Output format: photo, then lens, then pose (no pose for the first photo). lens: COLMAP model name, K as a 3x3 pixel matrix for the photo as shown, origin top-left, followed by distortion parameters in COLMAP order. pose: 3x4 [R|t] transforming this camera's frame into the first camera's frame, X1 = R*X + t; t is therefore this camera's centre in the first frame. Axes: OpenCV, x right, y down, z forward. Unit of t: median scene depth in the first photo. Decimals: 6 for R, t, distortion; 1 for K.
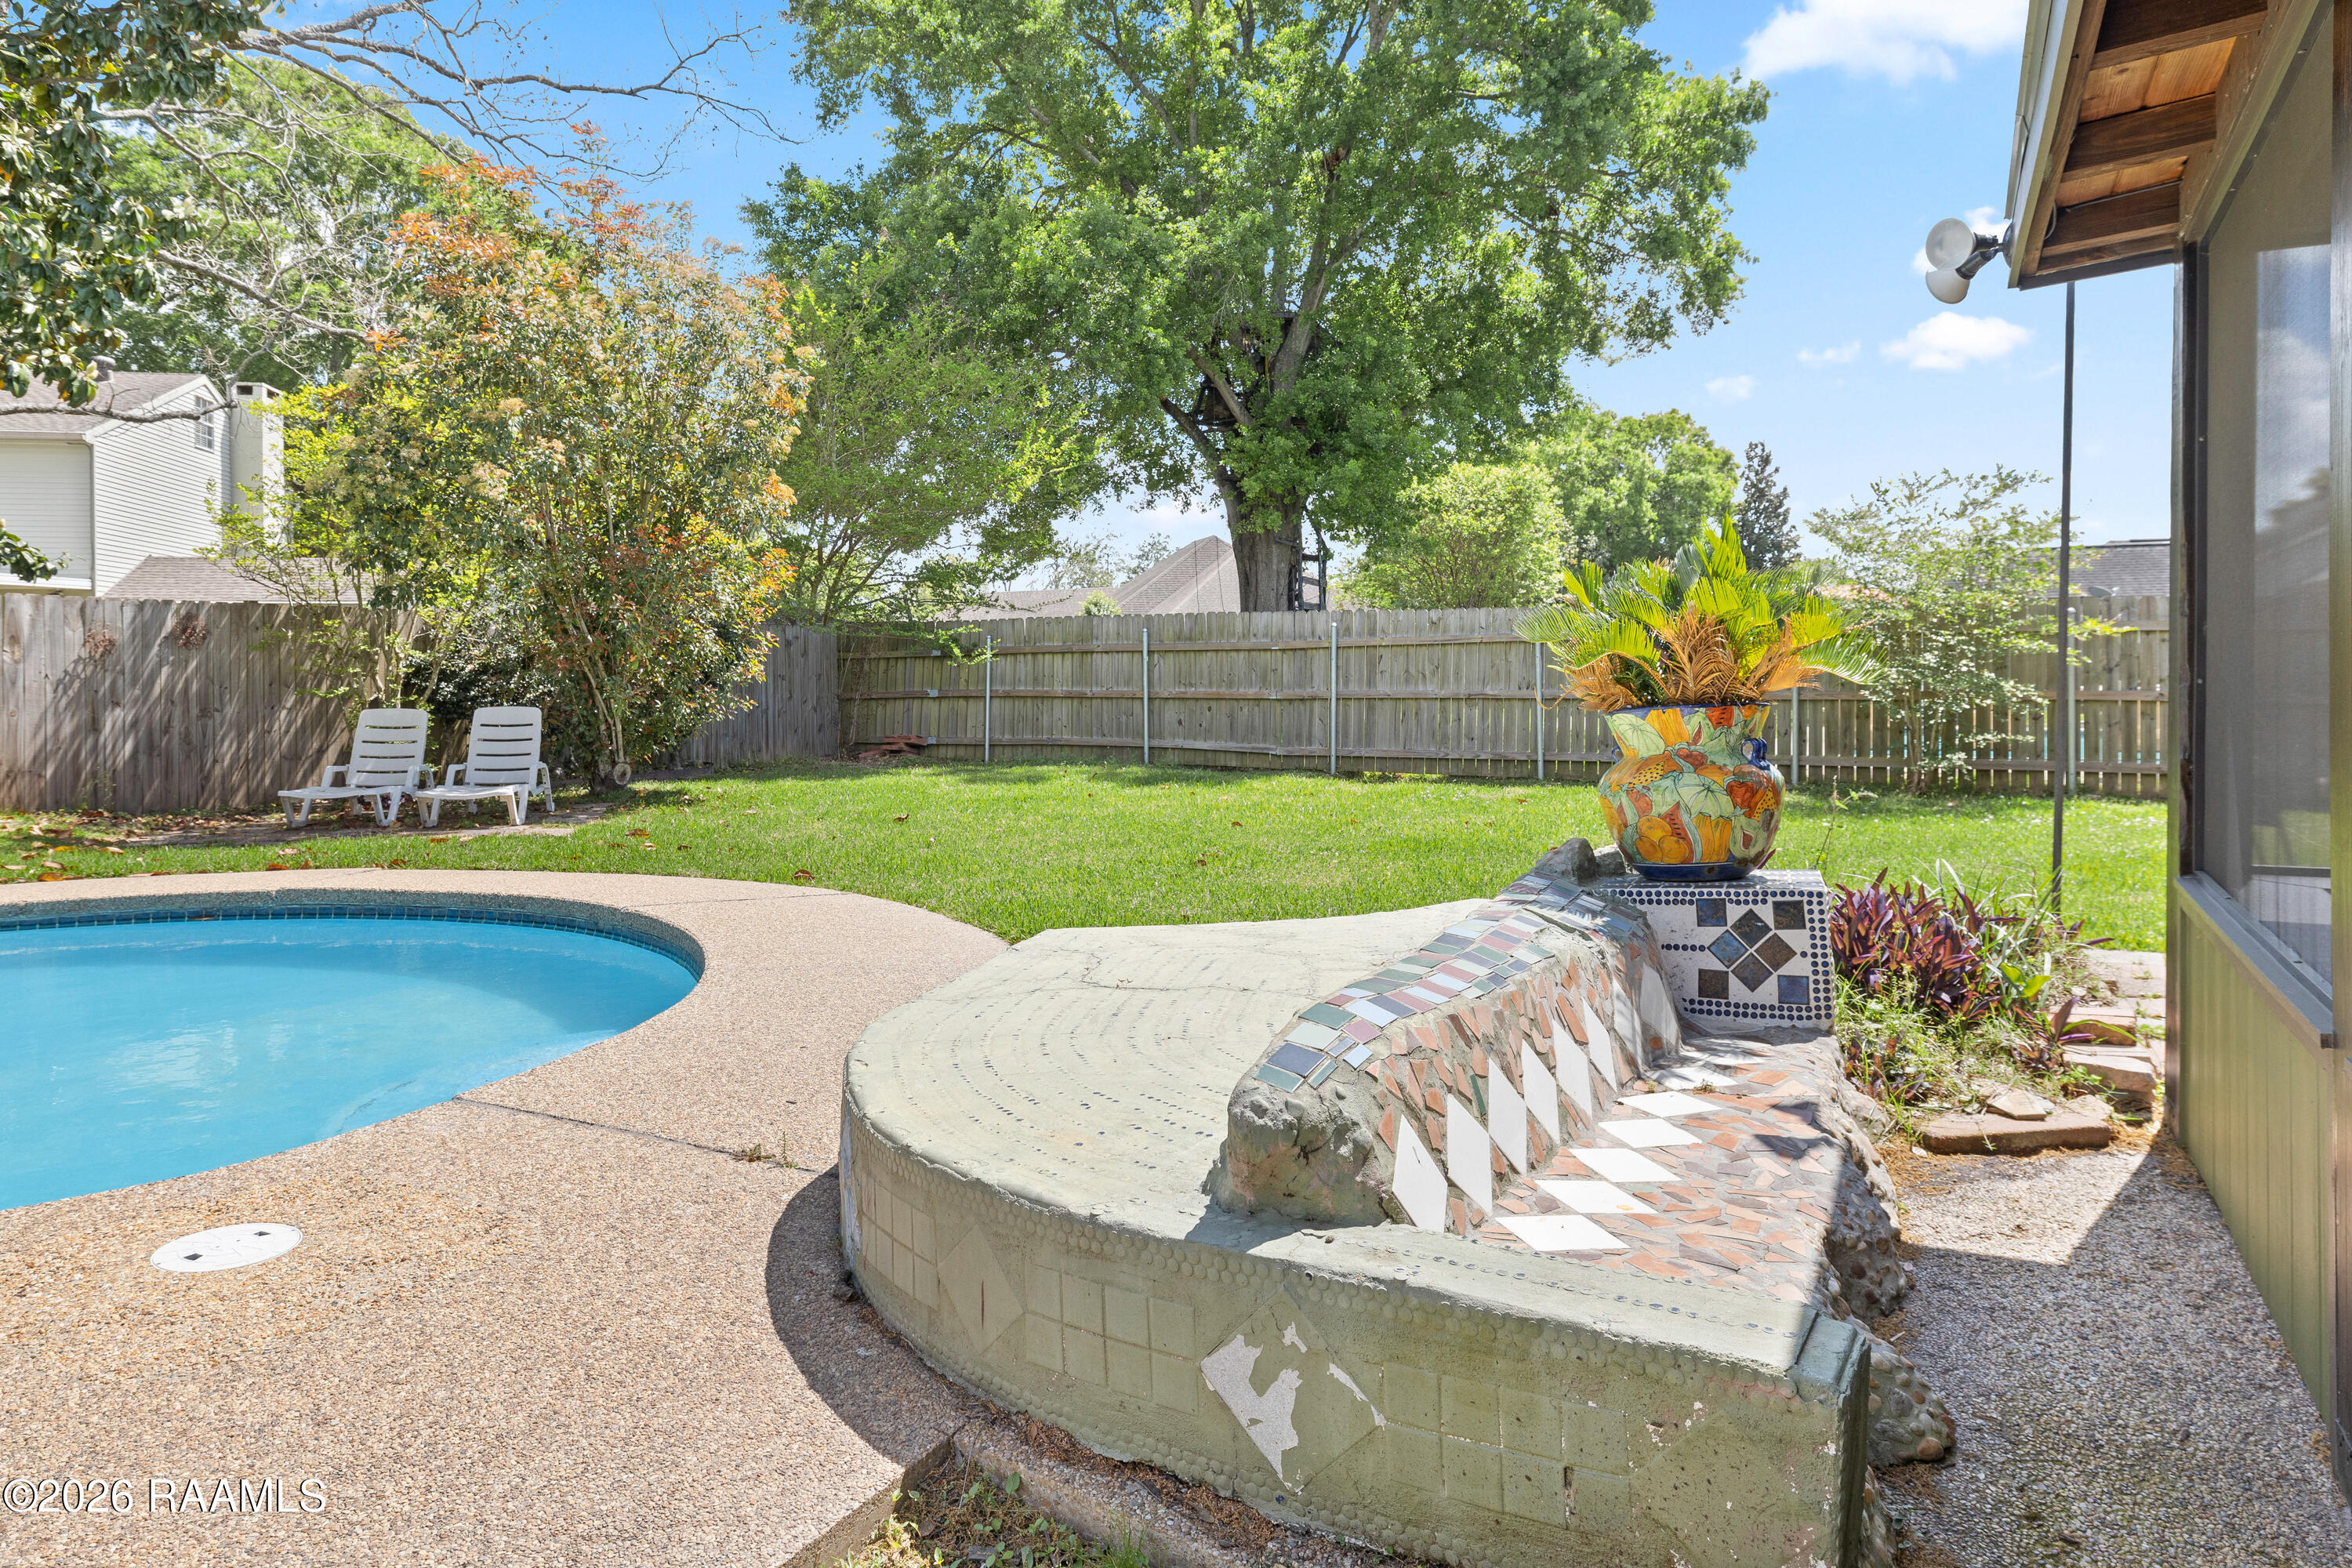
lens RADIAL K [[1469.2, 0, 1176.7], [0, 1469.2, 575.7], [0, 0, 1]] dist [-0.001368, -0.000314]
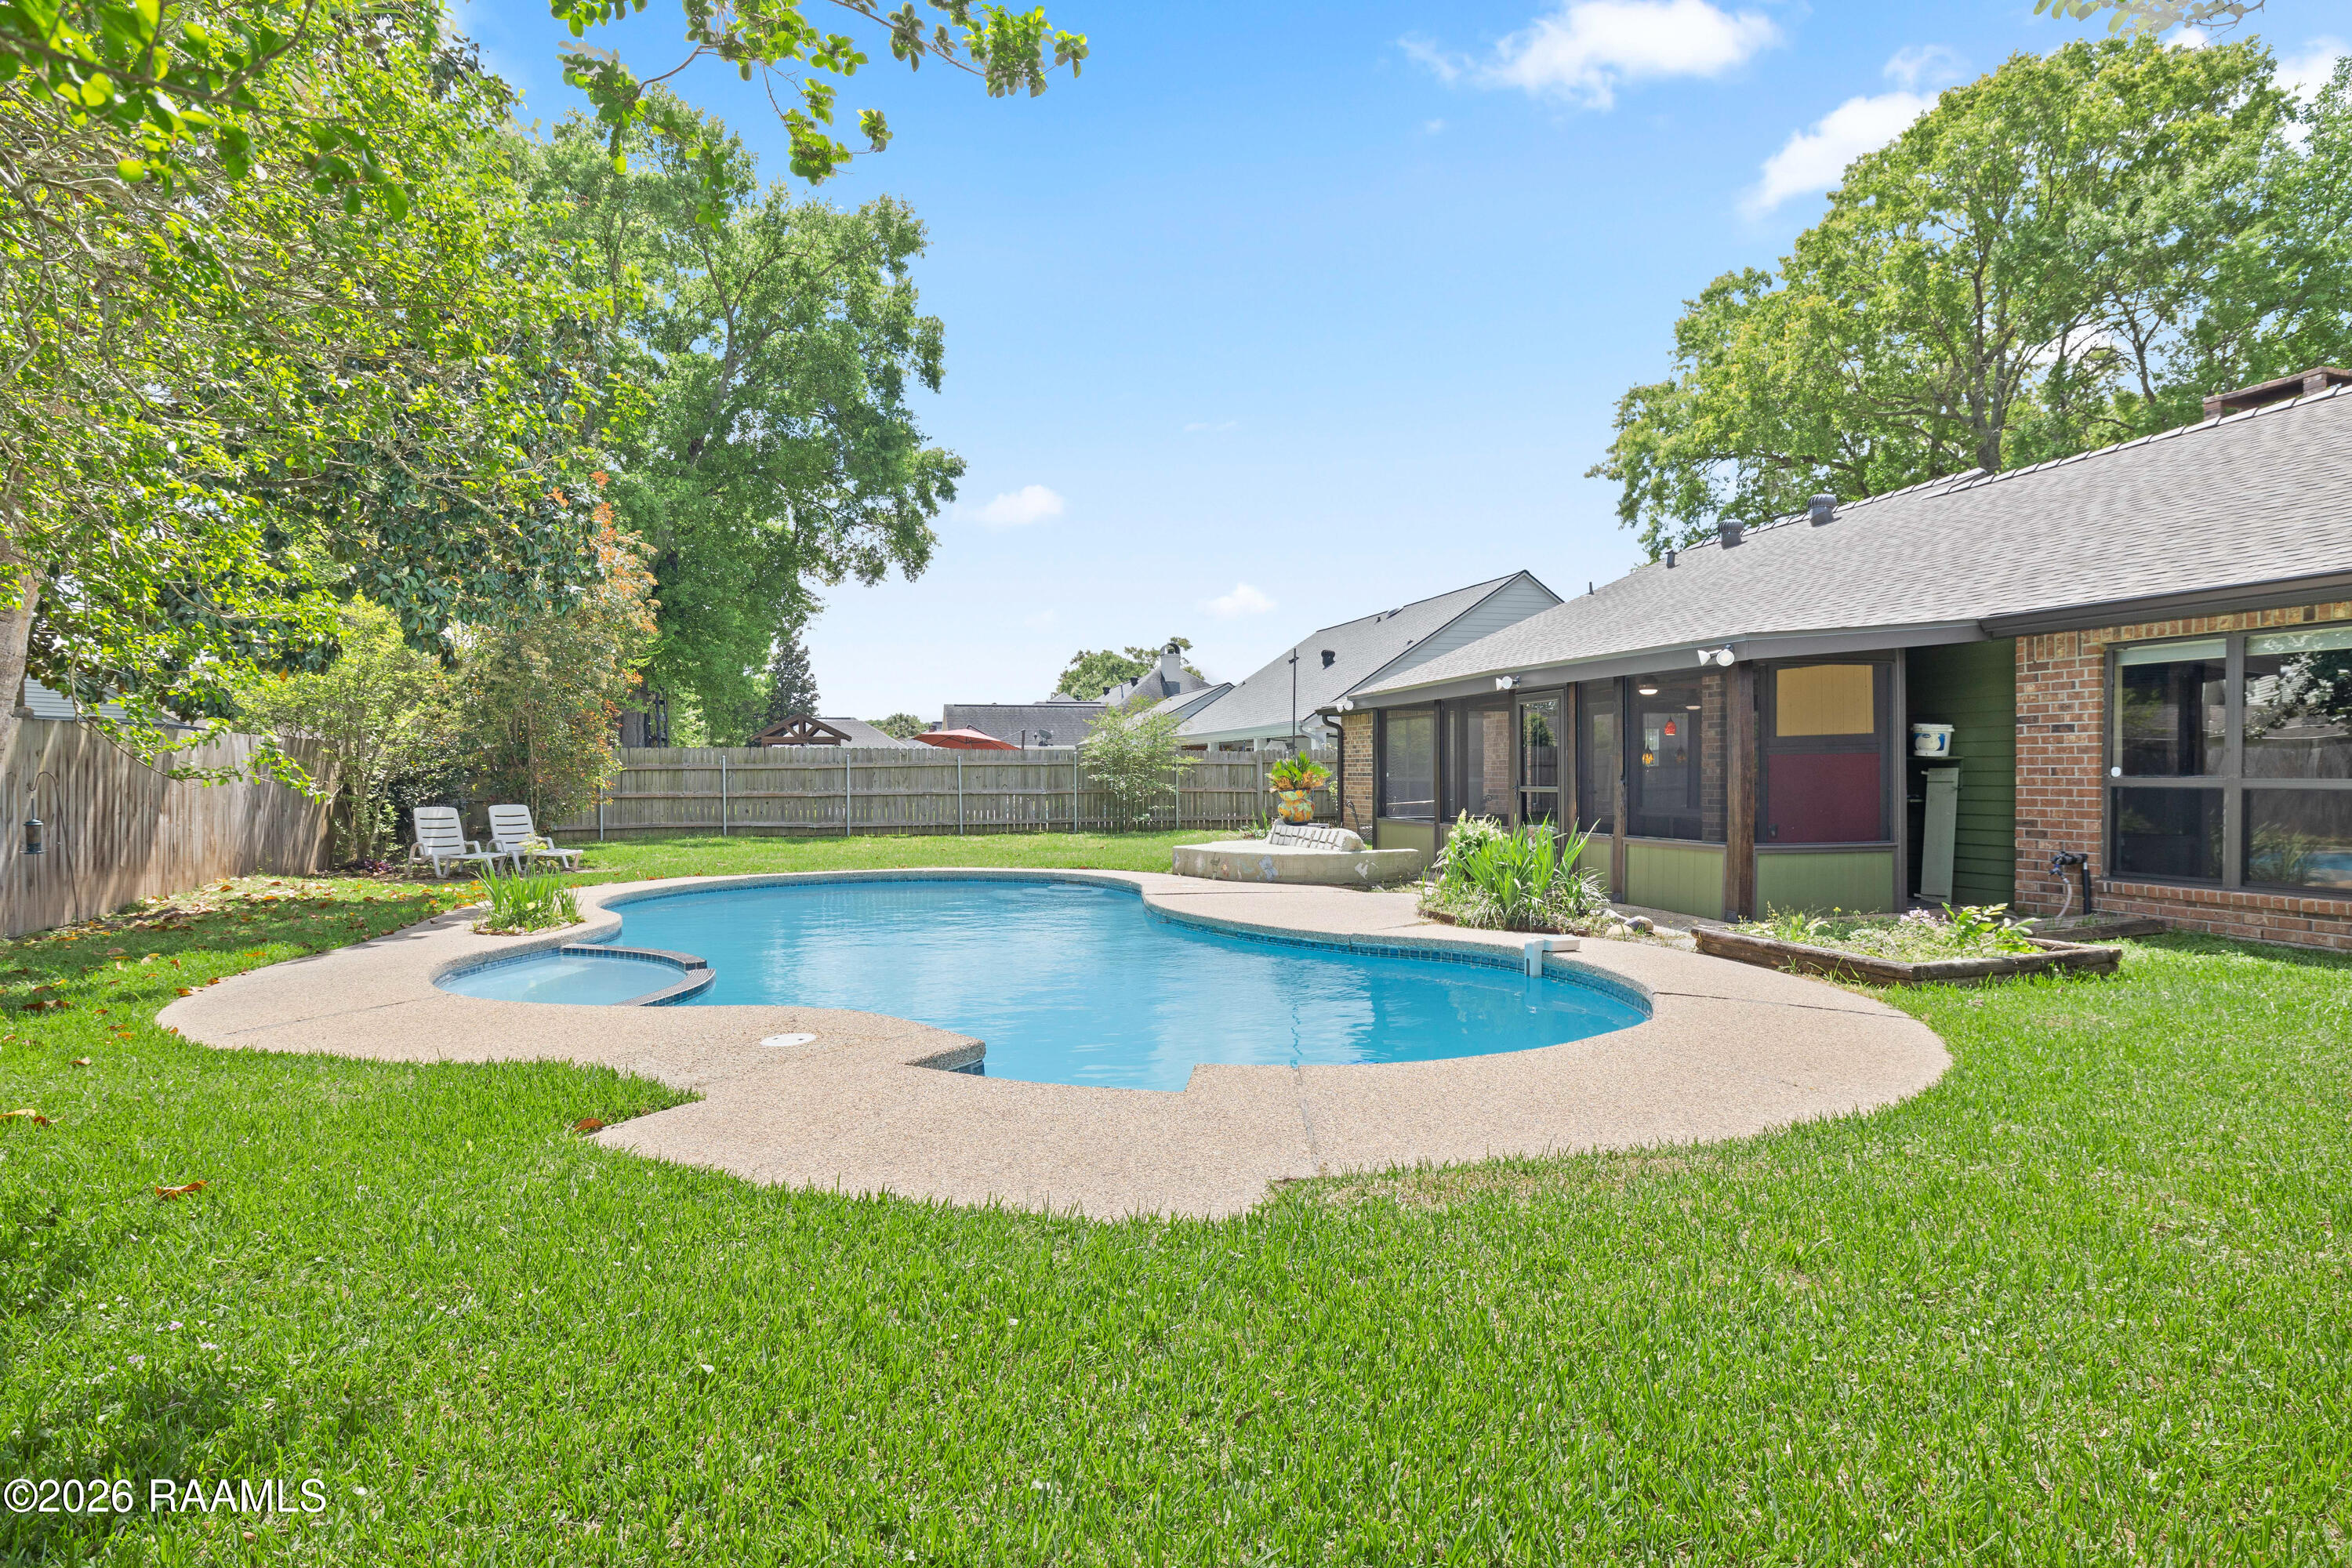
lens RADIAL K [[1225.4, 0, 1179.7], [0, 1225.4, 784.7], [0, 0, 1]] dist [0.004232, 0.000464]
pose [[0.716935, -0.006364, 0.697111, -0.519003], [-0.042864, 0.997664, 0.053191, -0.023626], [-0.695821, -0.068015, 0.714988, -0.303836]]
